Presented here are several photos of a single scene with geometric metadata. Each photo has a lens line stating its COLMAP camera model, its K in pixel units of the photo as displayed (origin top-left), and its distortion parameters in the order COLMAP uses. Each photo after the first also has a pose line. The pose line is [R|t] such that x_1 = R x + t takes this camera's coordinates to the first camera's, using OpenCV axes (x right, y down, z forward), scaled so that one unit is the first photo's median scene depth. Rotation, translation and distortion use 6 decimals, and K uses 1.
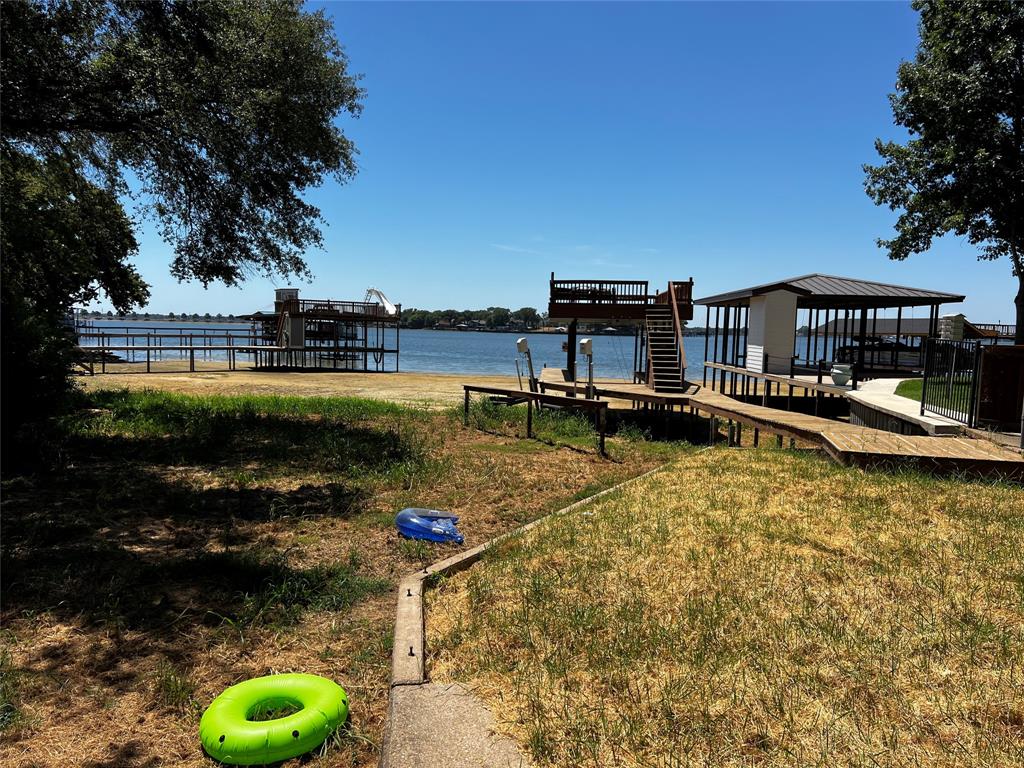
lens RADIAL K [[766.9, 0, 519.3], [0, 766.9, 391.1], [0, 0, 1]] dist [0.070423, -0.074445]
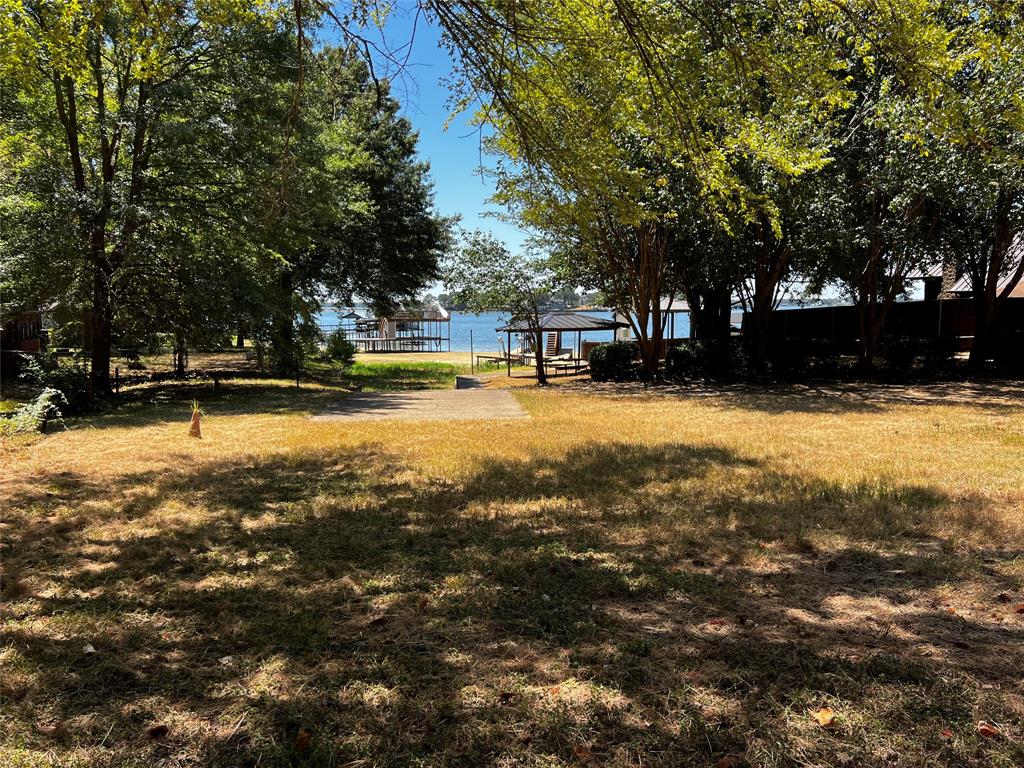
lens RADIAL K [[766.9, 0, 512.2], [0, 766.9, 390.2], [0, 0, 1]] dist [0.070423, -0.074445]
pose [[0.997268, -0.020014, -0.071105, 0.213409], [0.021933, 0.999413, 0.026323, 0.040480], [0.070536, -0.027810, 0.997121, -1.492882]]
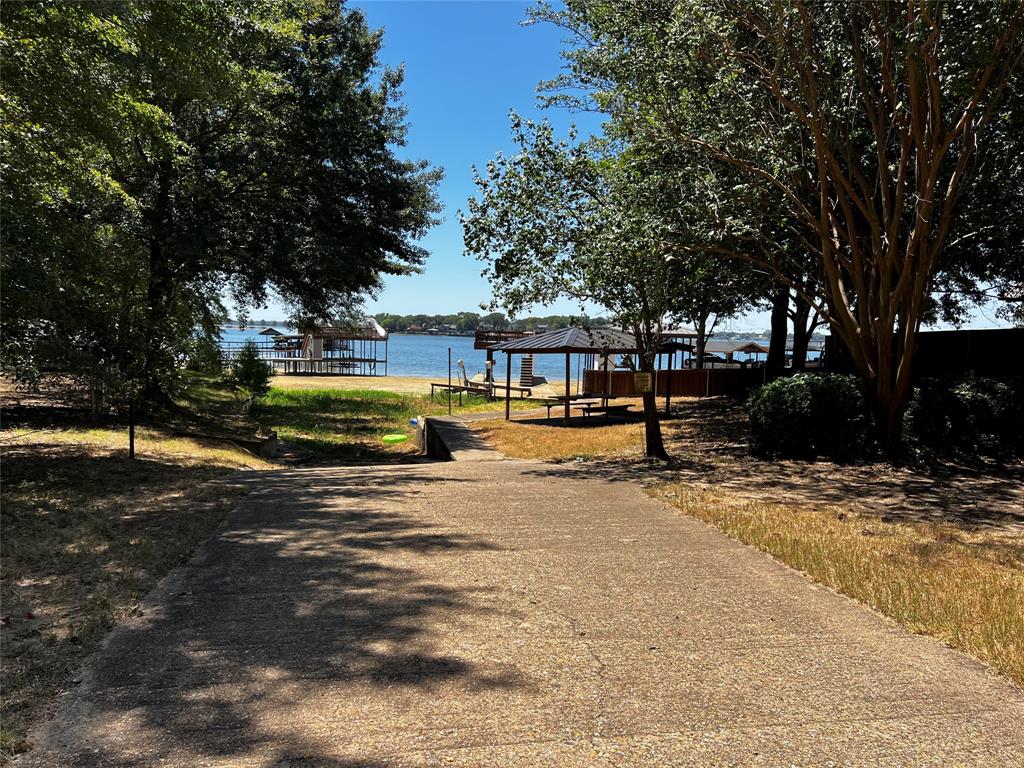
lens RADIAL K [[766.9, 0, 510.9], [0, 766.9, 385.4], [0, 0, 1]] dist [0.070423, -0.074445]
pose [[0.999651, 0.000087, 0.026419, 0.081405], [0.000212, 0.999936, -0.011307, 0.019755], [-0.026418, 0.011308, 0.999587, -0.992799]]
